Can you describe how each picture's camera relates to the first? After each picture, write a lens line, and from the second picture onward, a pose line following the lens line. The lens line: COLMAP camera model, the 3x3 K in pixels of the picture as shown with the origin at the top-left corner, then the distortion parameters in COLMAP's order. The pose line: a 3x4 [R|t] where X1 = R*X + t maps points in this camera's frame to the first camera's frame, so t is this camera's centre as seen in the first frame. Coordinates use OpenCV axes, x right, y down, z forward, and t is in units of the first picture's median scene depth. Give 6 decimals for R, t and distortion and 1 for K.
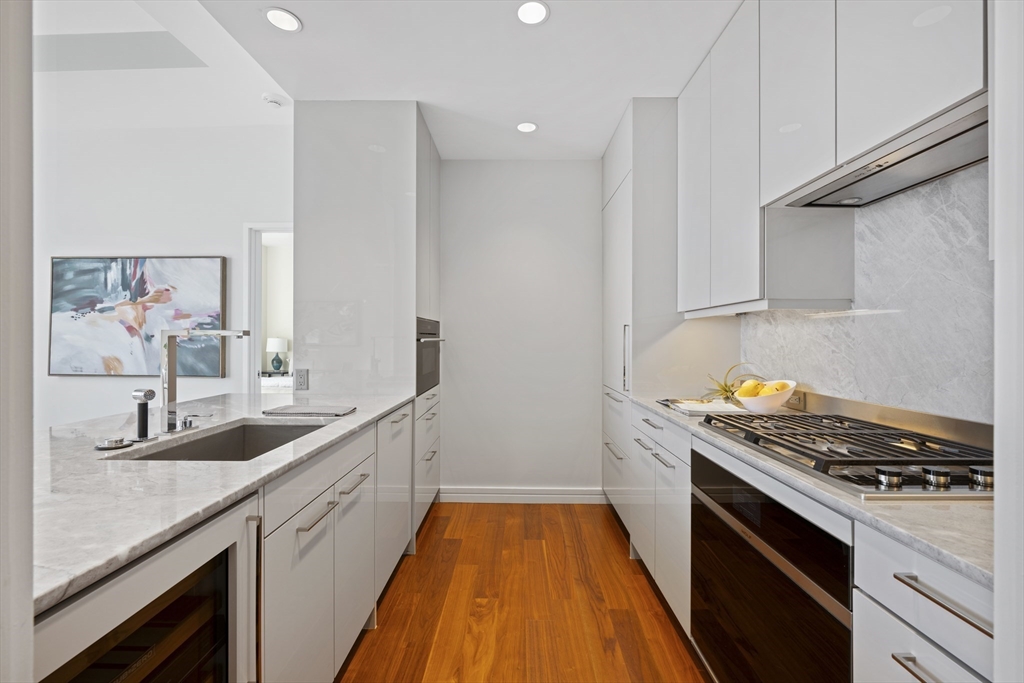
lens RADIAL K [[429.9, 0, 513.8], [0, 429.9, 341.0], [0, 0, 1]] dist [-0.003544, -0.000223]
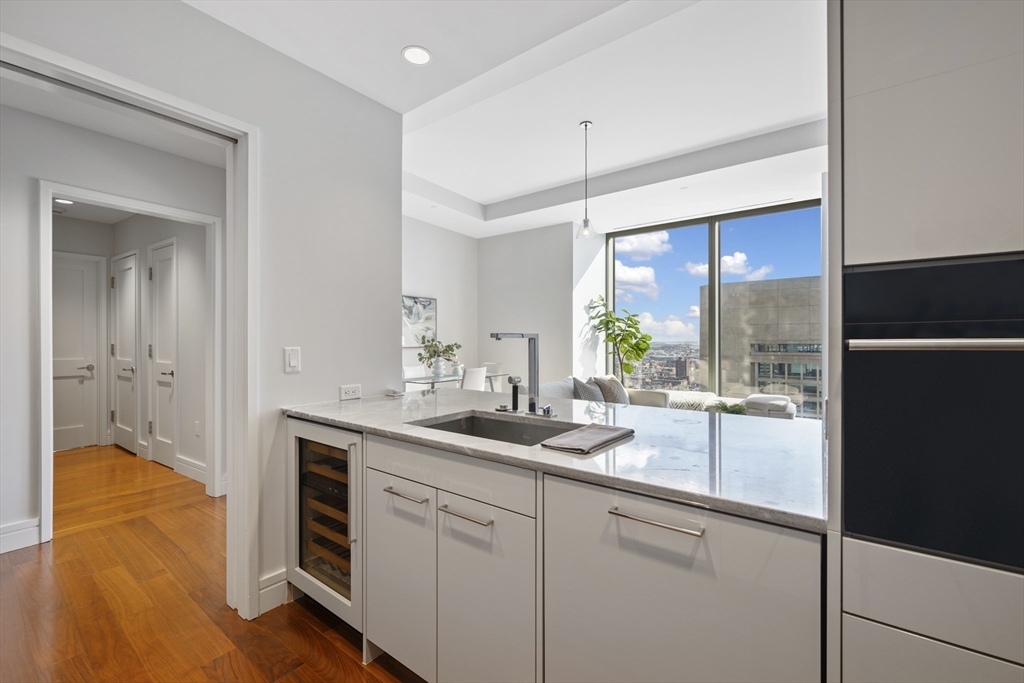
lens RADIAL K [[429.9, 0, 510.9], [0, 429.9, 340.1], [0, 0, 1]] dist [-0.003544, -0.000223]
pose [[-0.604300, -0.002322, -0.796753, 0.106313], [-0.002971, 0.999995, -0.000662, -0.002549], [0.796751, 0.001967, -0.604304, 0.693587]]
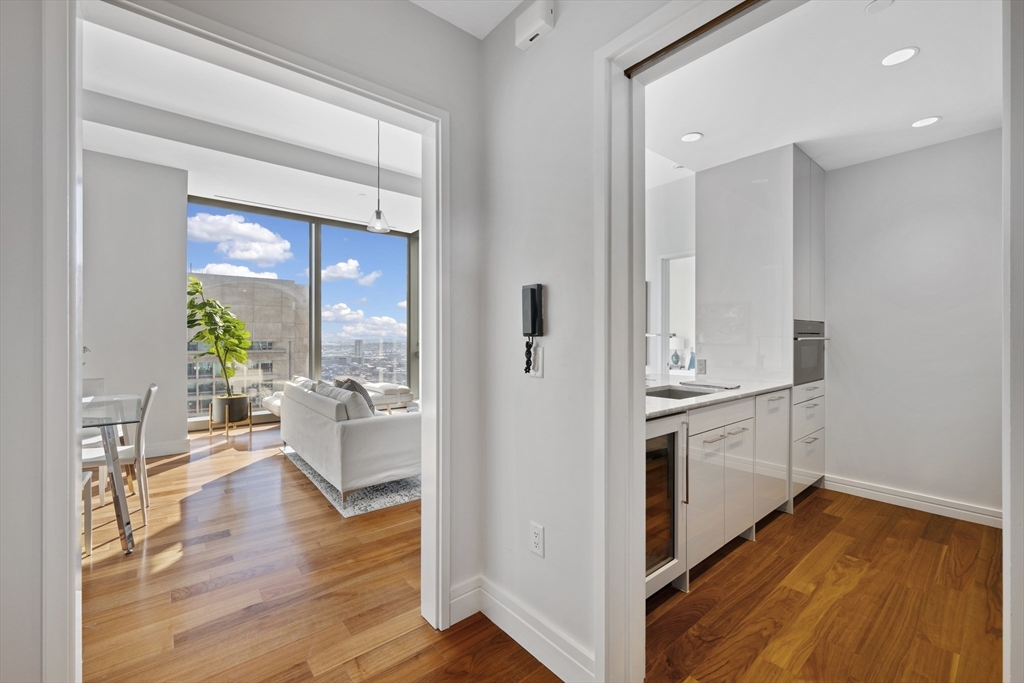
lens RADIAL K [[429.9, 0, 515.2], [0, 429.9, 337.5], [0, 0, 1]] dist [-0.003544, -0.000223]
pose [[0.659994, -0.004174, -0.751259, 0.115758], [-0.001350, 0.999976, -0.006743, 0.002291], [0.751269, 0.005465, 0.659973, -0.275689]]
